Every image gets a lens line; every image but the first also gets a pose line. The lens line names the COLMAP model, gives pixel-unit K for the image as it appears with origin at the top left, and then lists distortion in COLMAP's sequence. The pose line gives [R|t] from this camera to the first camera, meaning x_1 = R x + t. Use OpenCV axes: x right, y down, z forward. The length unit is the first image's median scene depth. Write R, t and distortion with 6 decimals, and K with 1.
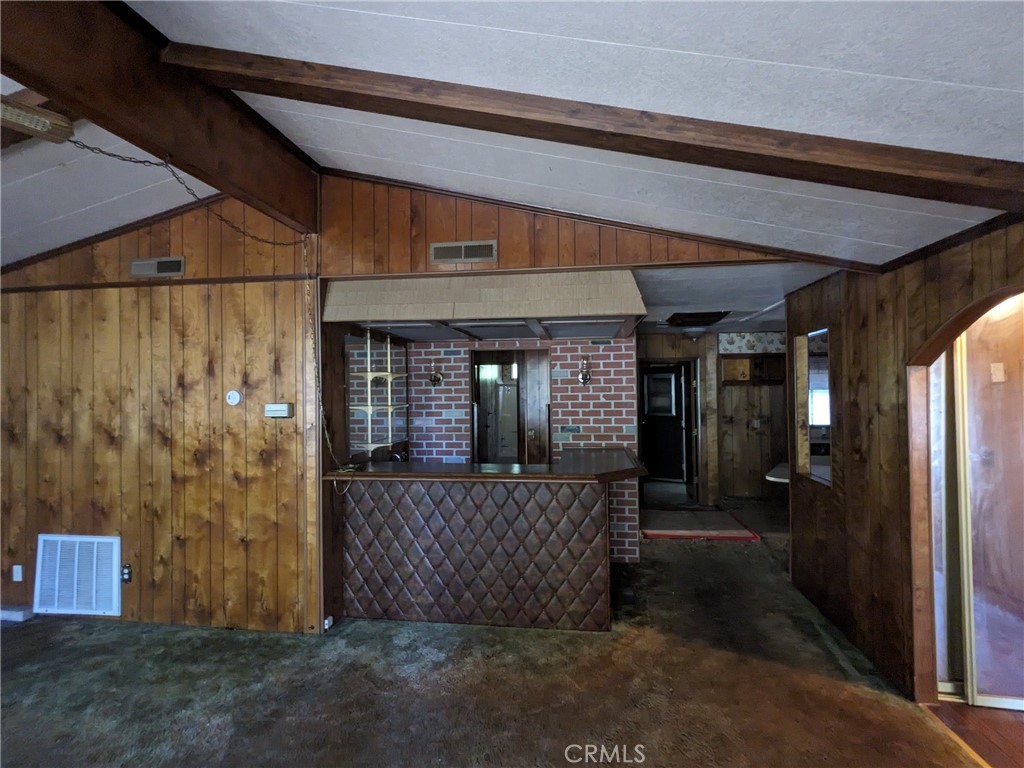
lens RADIAL K [[490.4, 0, 514.2], [0, 490.4, 384.1], [0, 0, 1]] dist [-0.003179, 0.003549]
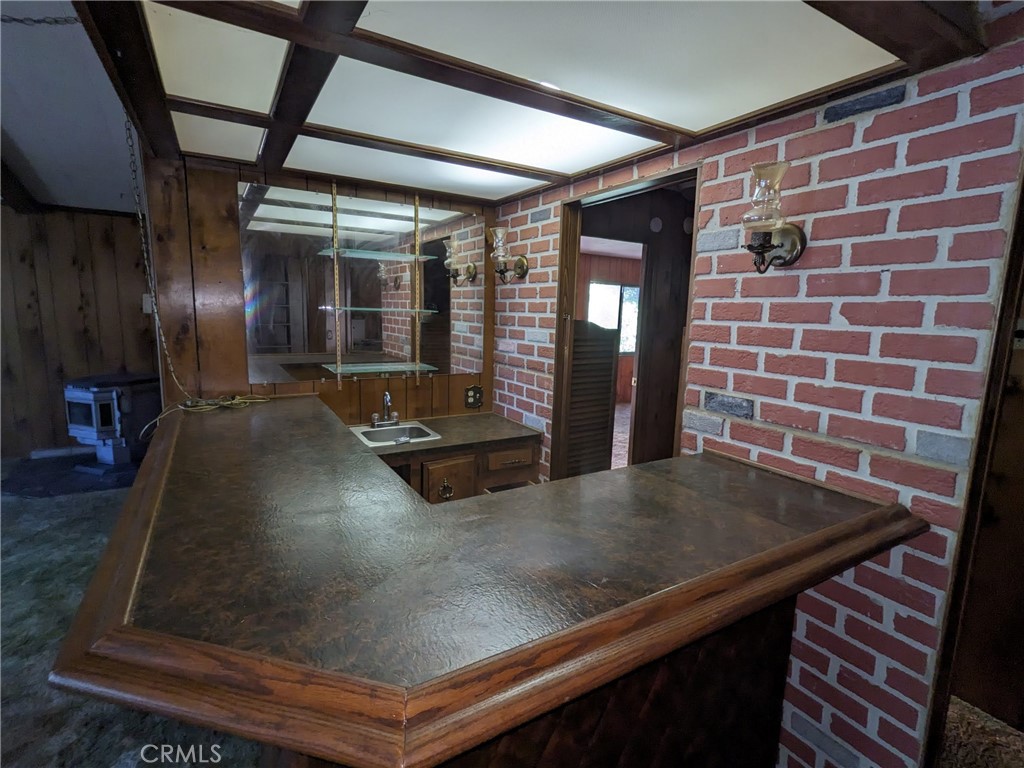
lens RADIAL K [[490.4, 0, 513.0], [0, 490.4, 386.9], [0, 0, 1]] dist [-0.003179, 0.003549]
pose [[0.633100, 0.150875, -0.759224, 0.367062], [-0.031233, 0.985001, 0.169697, 0.034265], [0.773440, -0.083722, 0.628316, 0.875967]]
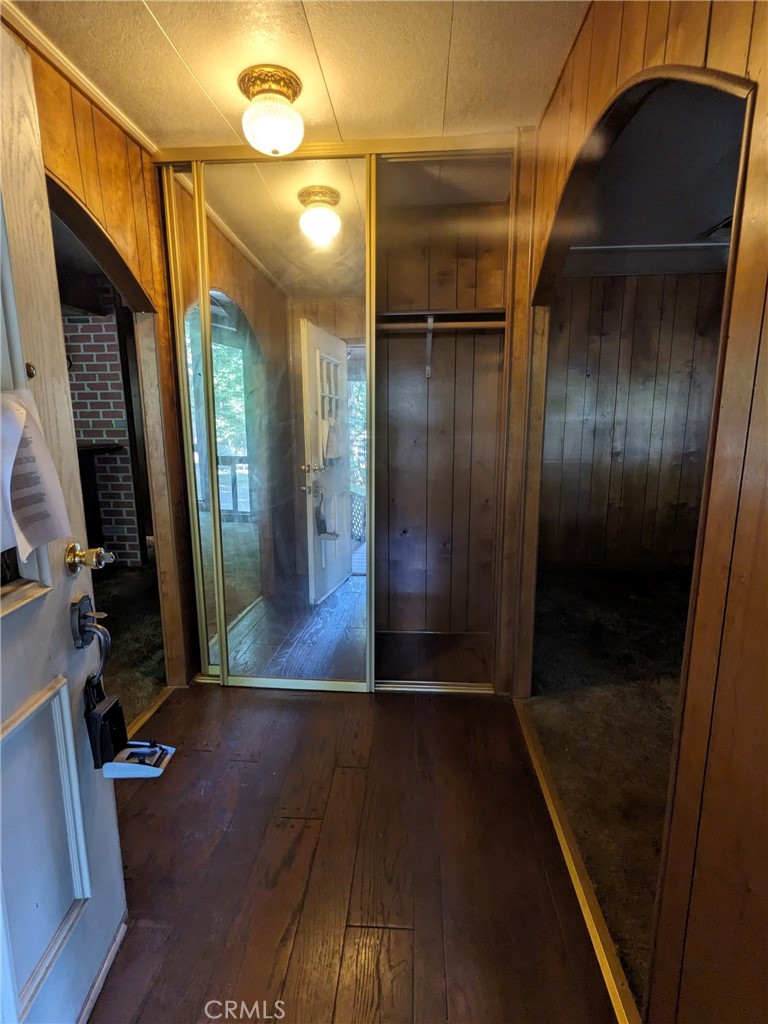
lens RADIAL K [[490.4, 0, 381.1], [0, 490.4, 515.2], [0, 0, 1]] dist [-0.003179, 0.003549]
pose [[0.996597, -0.002378, 0.082398, 0.823900], [-0.014155, 0.979800, 0.199477, 0.090970], [-0.081207, -0.199964, 0.976432, 0.069428]]
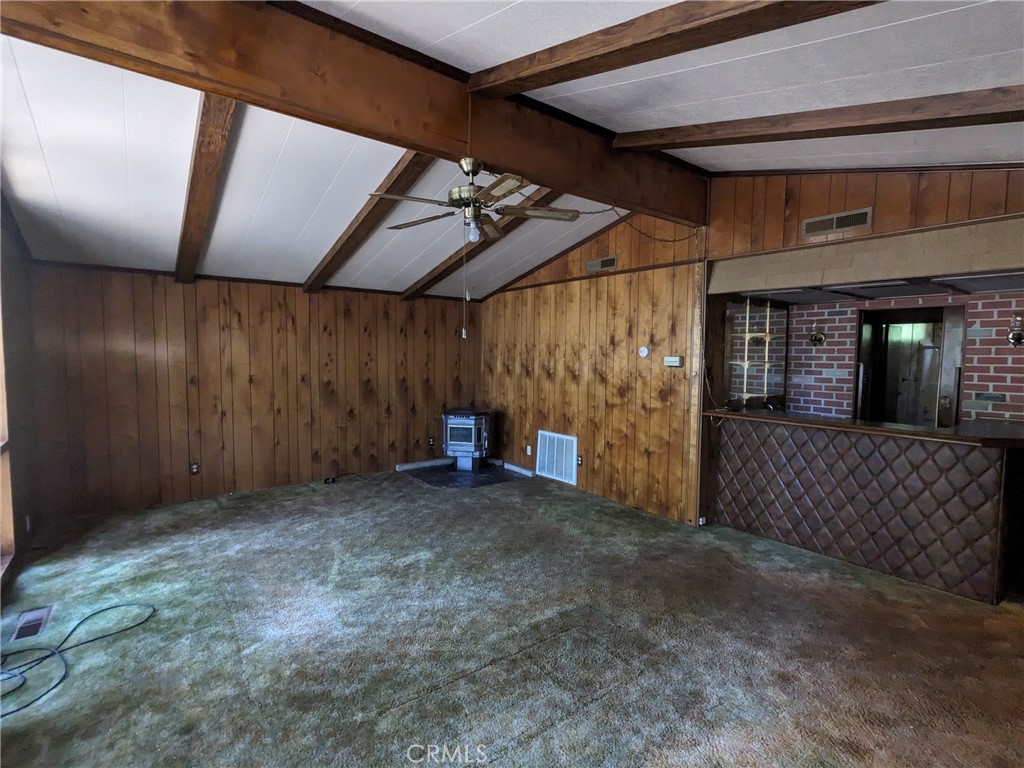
lens RADIAL K [[490.4, 0, 510.3], [0, 490.4, 383.9], [0, 0, 1]] dist [-0.003179, 0.003549]
pose [[0.711897, 0.063586, -0.699399, 0.151915], [-0.010018, 0.996711, 0.080419, 0.009952], [0.702212, -0.050243, 0.710193, -0.285553]]
